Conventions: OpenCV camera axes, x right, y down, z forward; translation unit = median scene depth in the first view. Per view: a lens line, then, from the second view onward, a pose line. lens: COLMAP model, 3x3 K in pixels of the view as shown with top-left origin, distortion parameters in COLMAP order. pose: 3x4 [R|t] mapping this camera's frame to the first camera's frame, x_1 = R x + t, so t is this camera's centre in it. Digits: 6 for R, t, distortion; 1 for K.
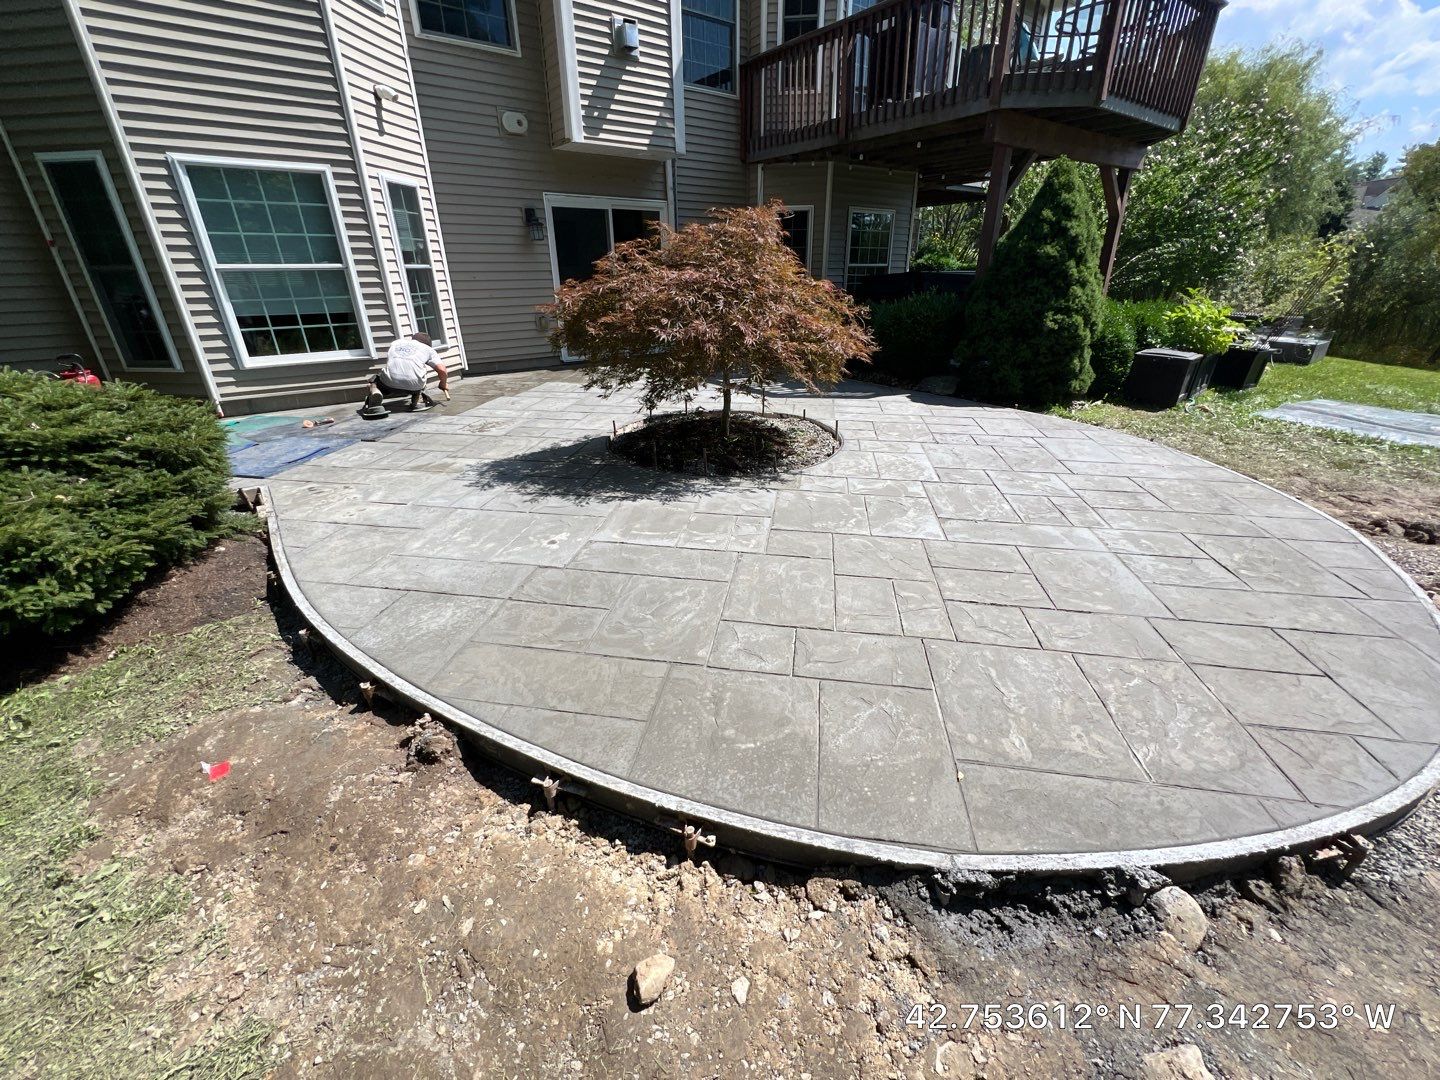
lens RADIAL K [[593.7, 0, 712.5], [0, 593.7, 536.5], [0, 0, 1]] dist [-0.002480, 0.000333]
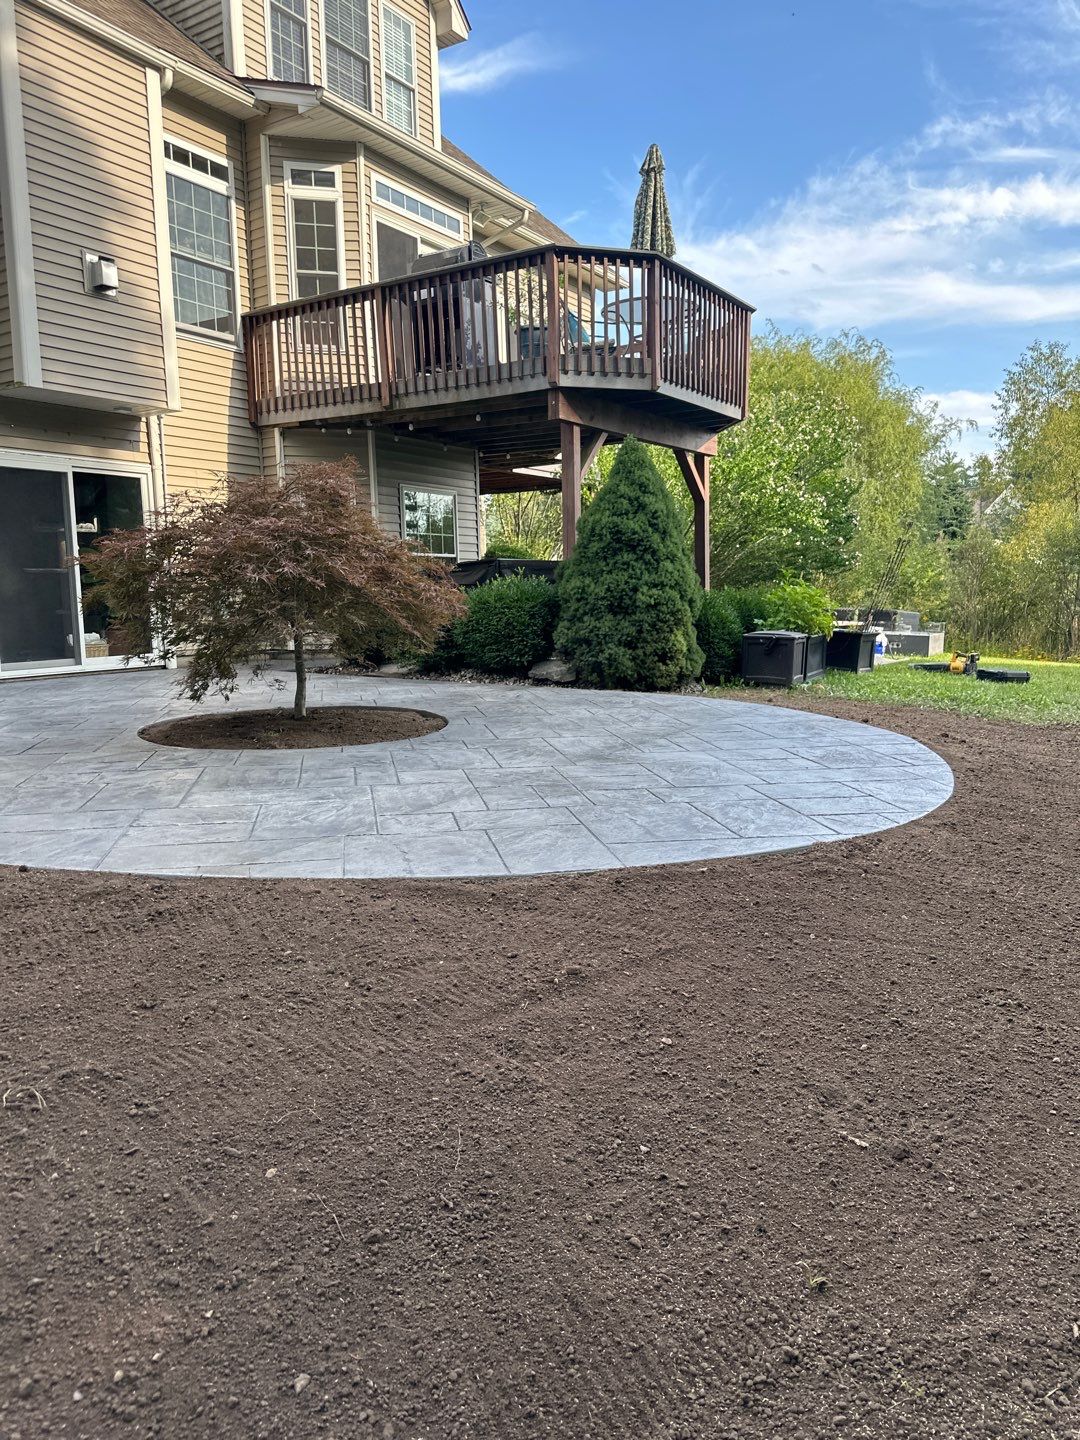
lens RADIAL K [[1024.0, 0, 540.0], [0, 1024.0, 720.0], [0, 0, 1]] dist [0.017486, -0.005497]
pose [[0.934648, -0.049823, 0.352067, -0.111970], [0.150201, 0.952780, -0.263913, 0.163166], [-0.322294, 0.299547, 0.897997, -0.231637]]
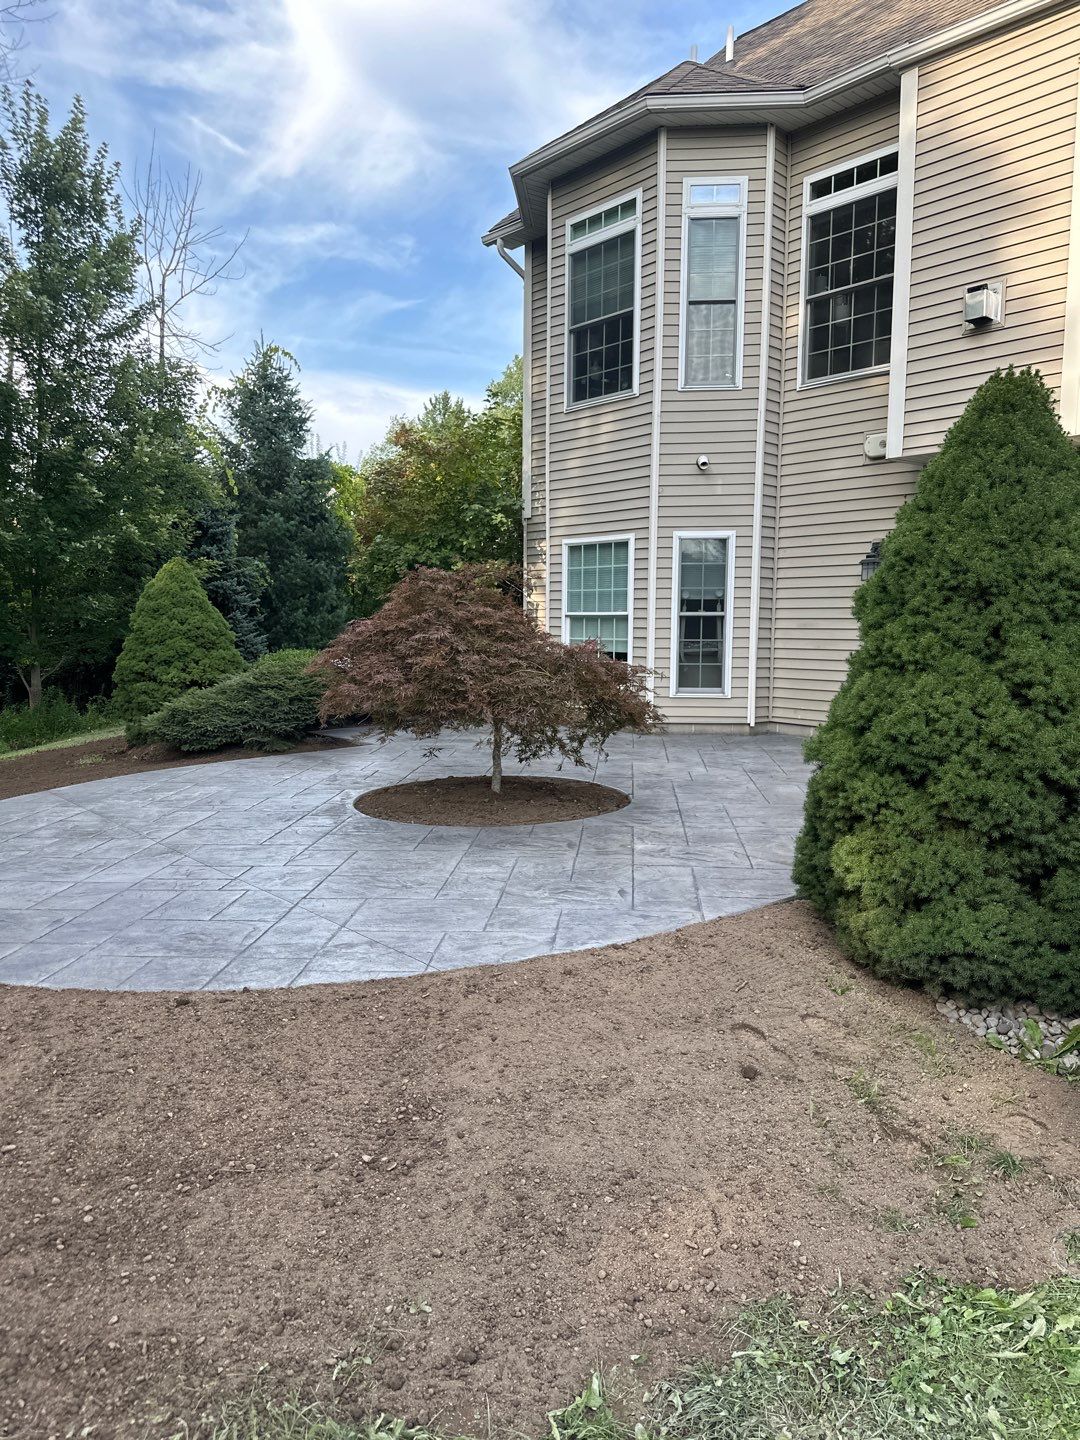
lens RADIAL K [[985.0, 0, 545.9], [0, 985.0, 723.0], [0, 0, 1]] dist [0.069598, -0.103226]
pose [[0.096068, 0.107814, -0.989519, 0.993838], [-0.413408, 0.908641, 0.058866, -0.265310], [0.905464, 0.403420, 0.131863, 0.589631]]
